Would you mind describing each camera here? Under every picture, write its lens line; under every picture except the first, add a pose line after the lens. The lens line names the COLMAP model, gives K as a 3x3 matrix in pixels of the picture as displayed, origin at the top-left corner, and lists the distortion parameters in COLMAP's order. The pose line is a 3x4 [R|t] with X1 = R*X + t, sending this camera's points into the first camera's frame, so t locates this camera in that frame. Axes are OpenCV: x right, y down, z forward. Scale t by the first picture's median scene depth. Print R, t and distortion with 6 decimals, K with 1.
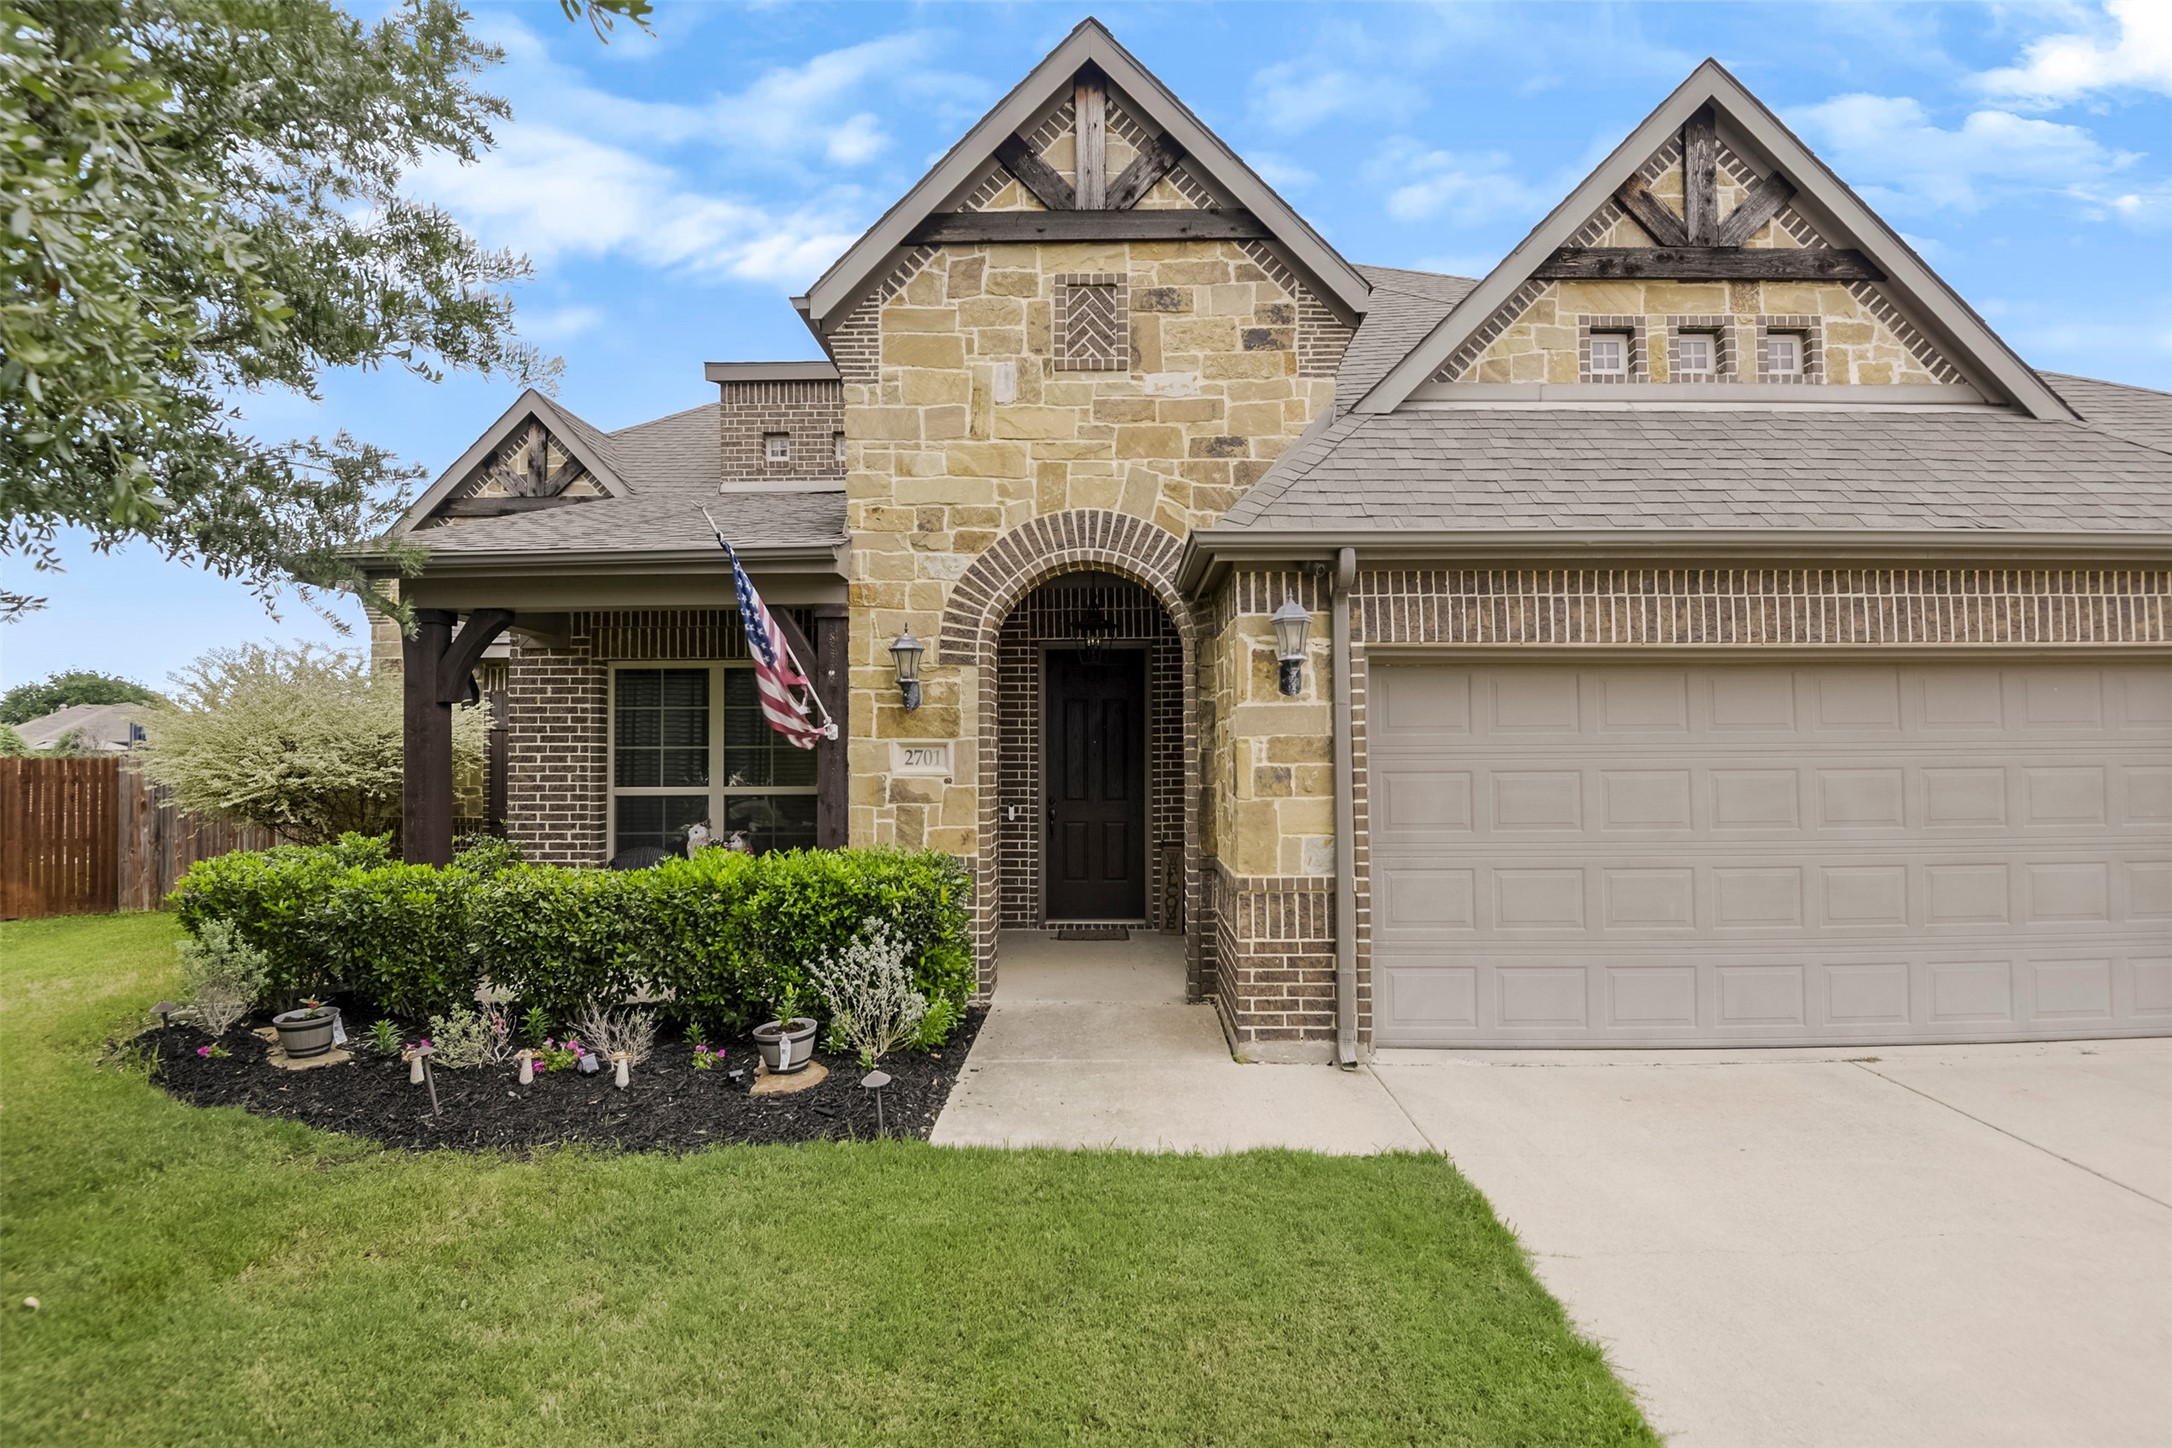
lens RADIAL K [[1059.7, 0, 1100.1], [0, 1059.7, 744.7], [0, 0, 1]] dist [-0.021213, 0.004505]
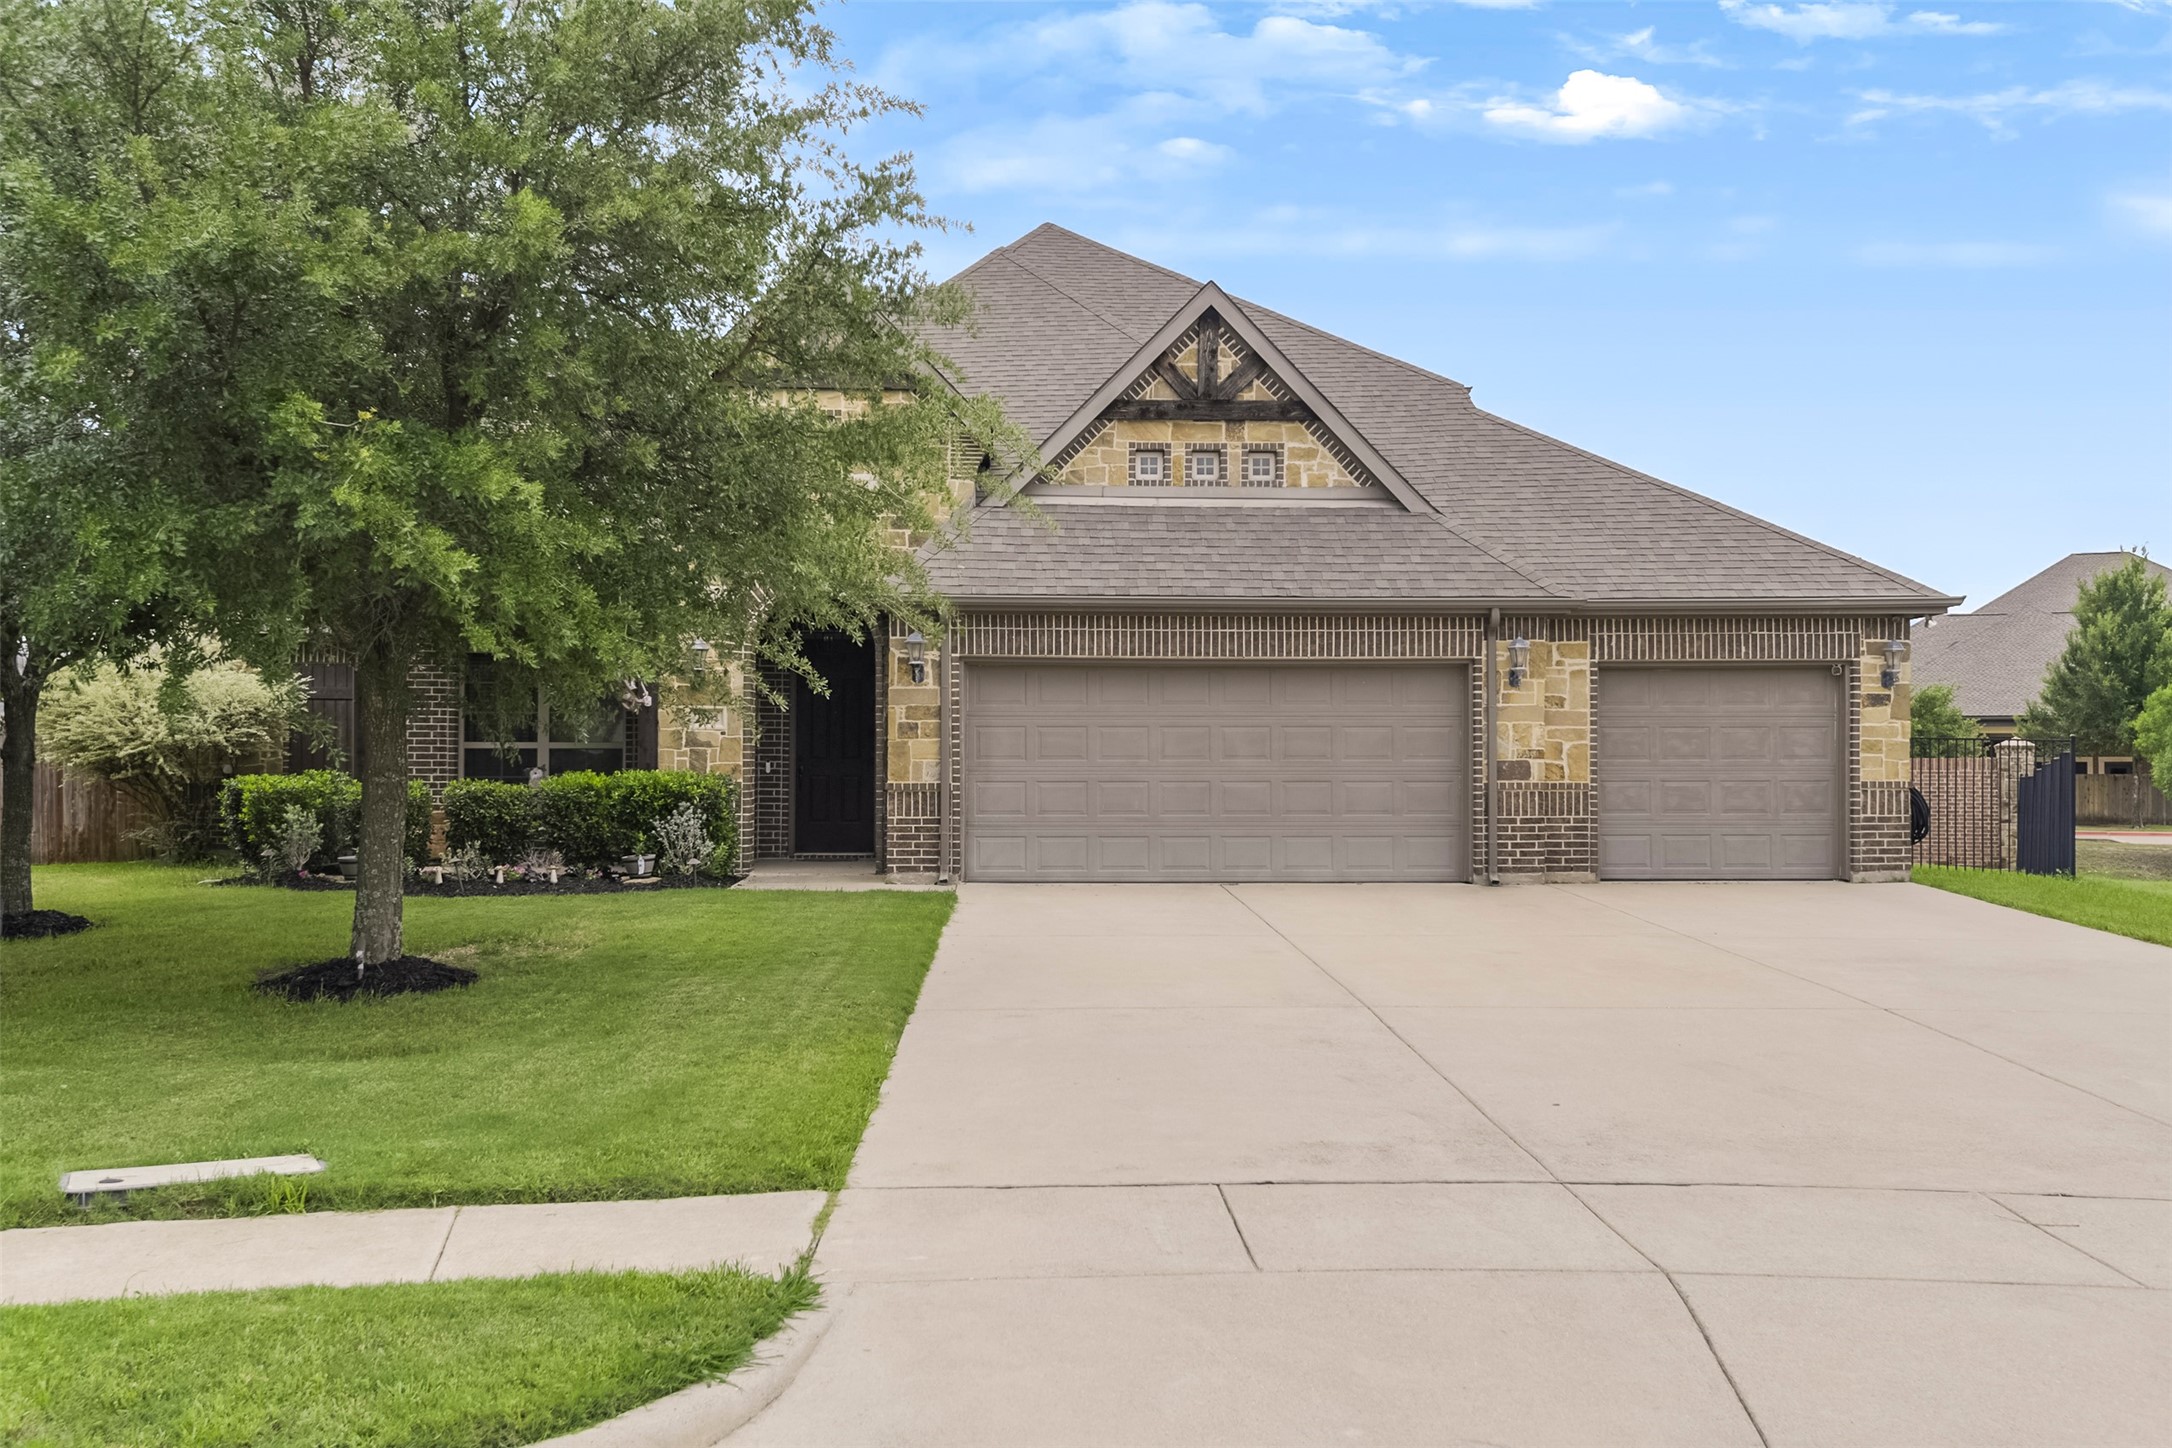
lens RADIAL K [[2206.9, 0, 1145.3], [0, 2206.9, 726.8], [0, 0, 1]] dist [0.035258, 0.000000]
pose [[0.997501, 0.008025, 0.070202, 0.258840], [-0.007487, 0.999941, -0.007925, 0.047725], [-0.070261, 0.007379, 0.997501, -2.386791]]
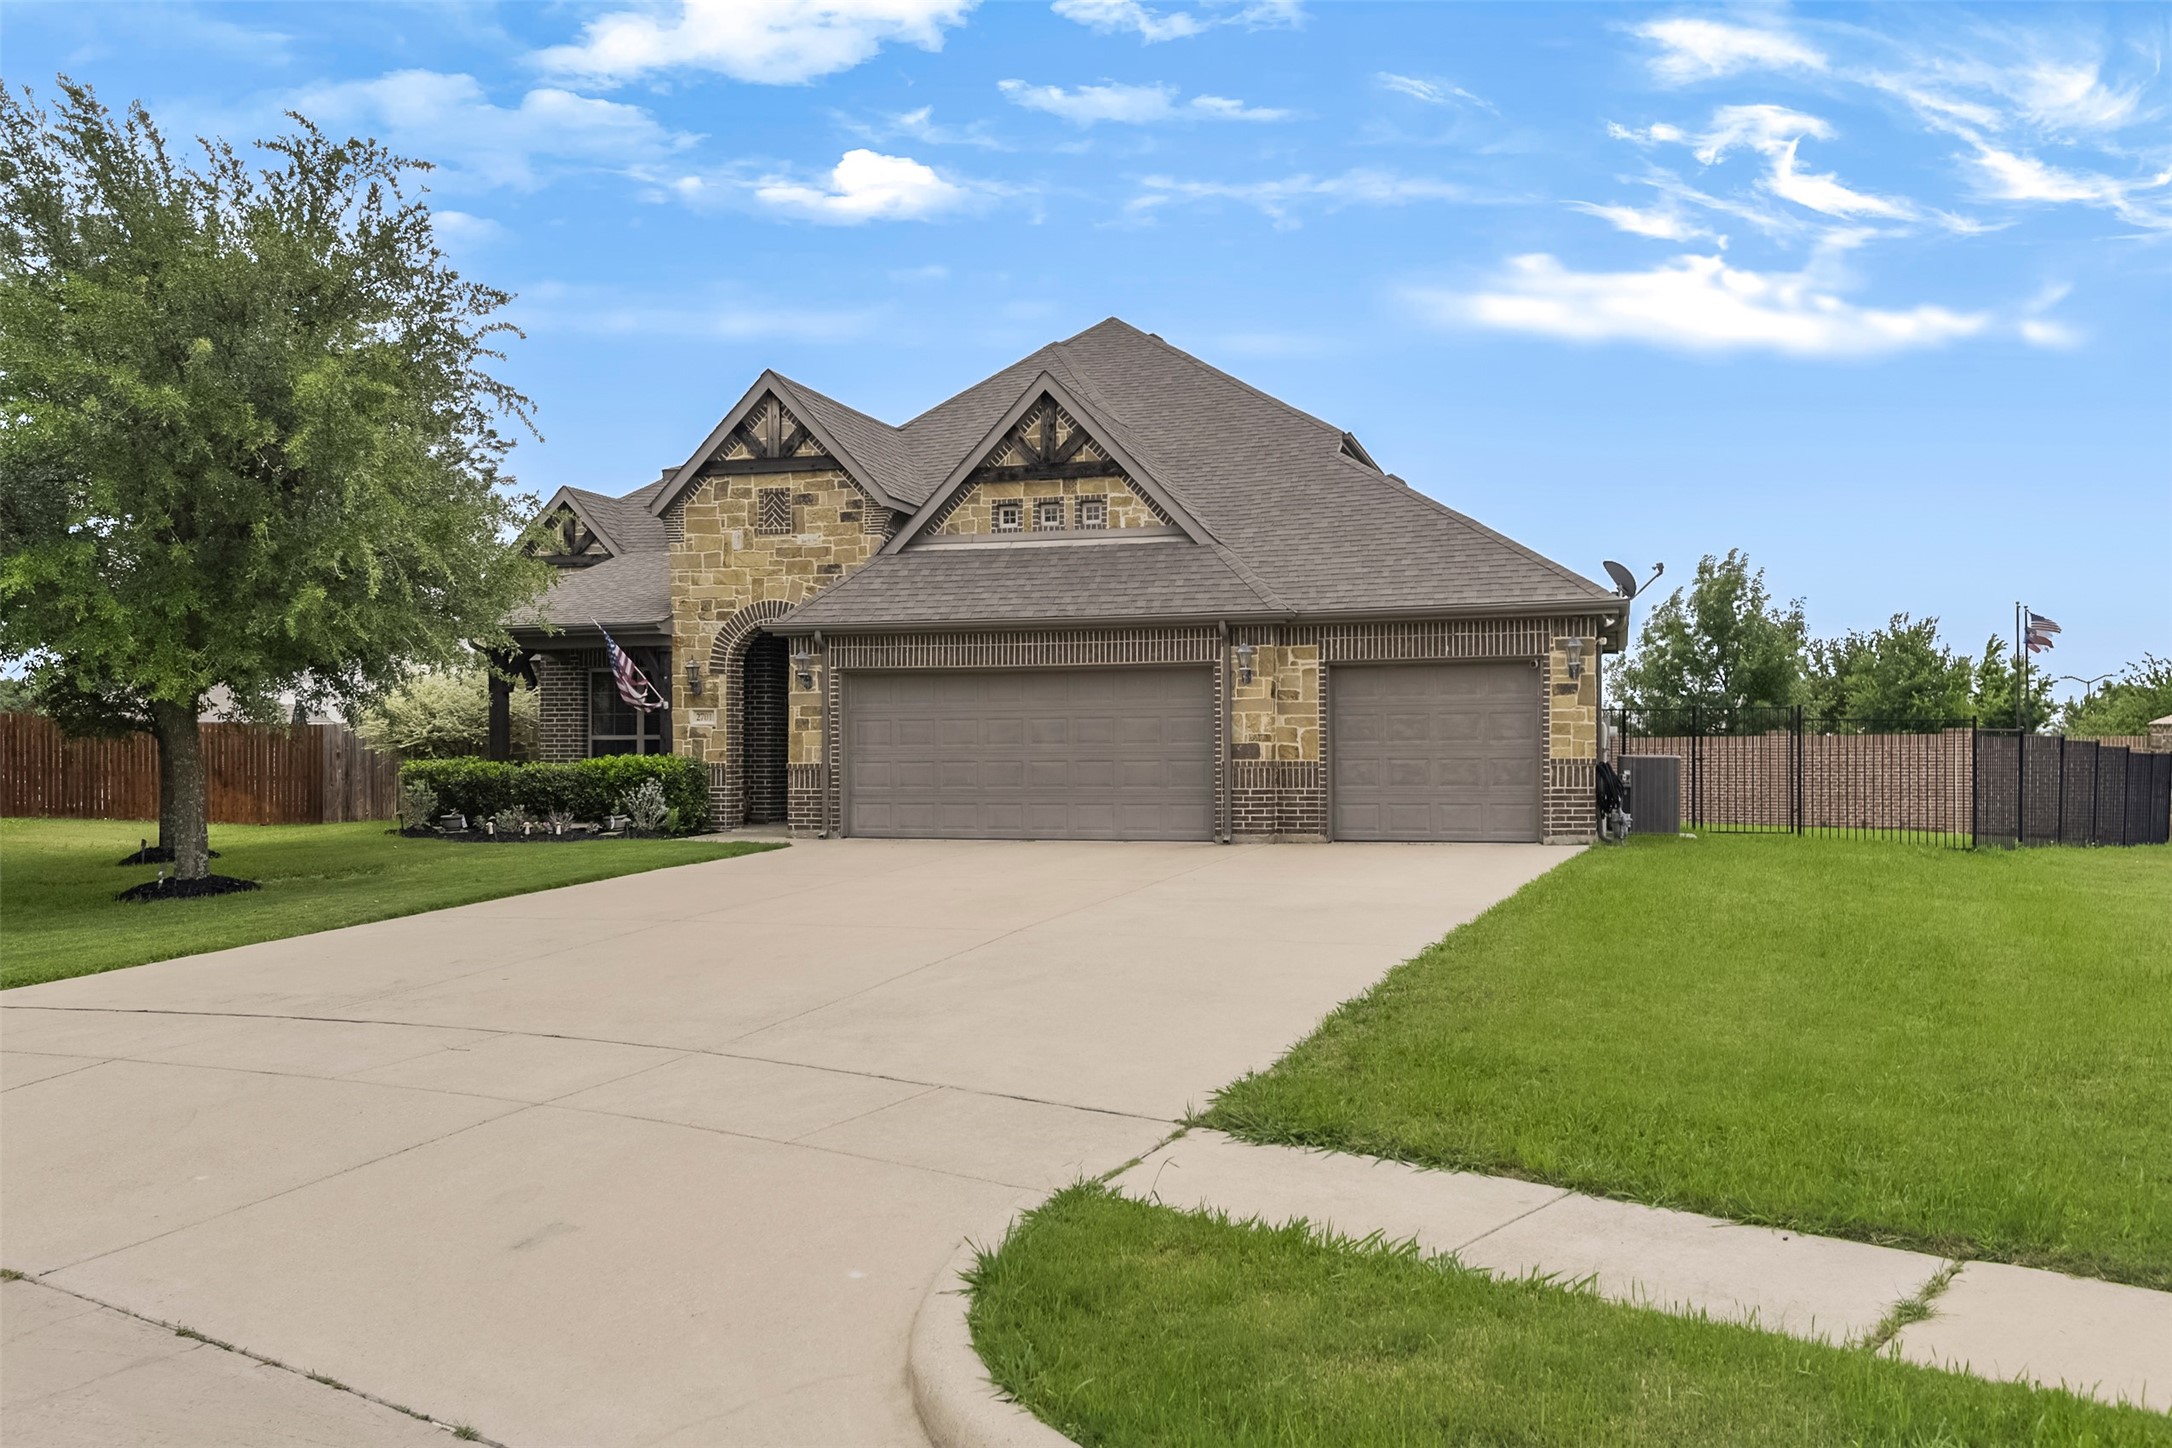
lens RADIAL K [[1750.3, 0, 1096.6], [0, 1750.3, 739.8], [0, 0, 1]] dist [-0.001127, -0.011343]
pose [[0.965133, -0.001122, -0.261756, 1.600111], [0.003226, 0.999966, 0.007609, 0.036008], [0.261739, -0.008188, 0.965104, -2.317470]]
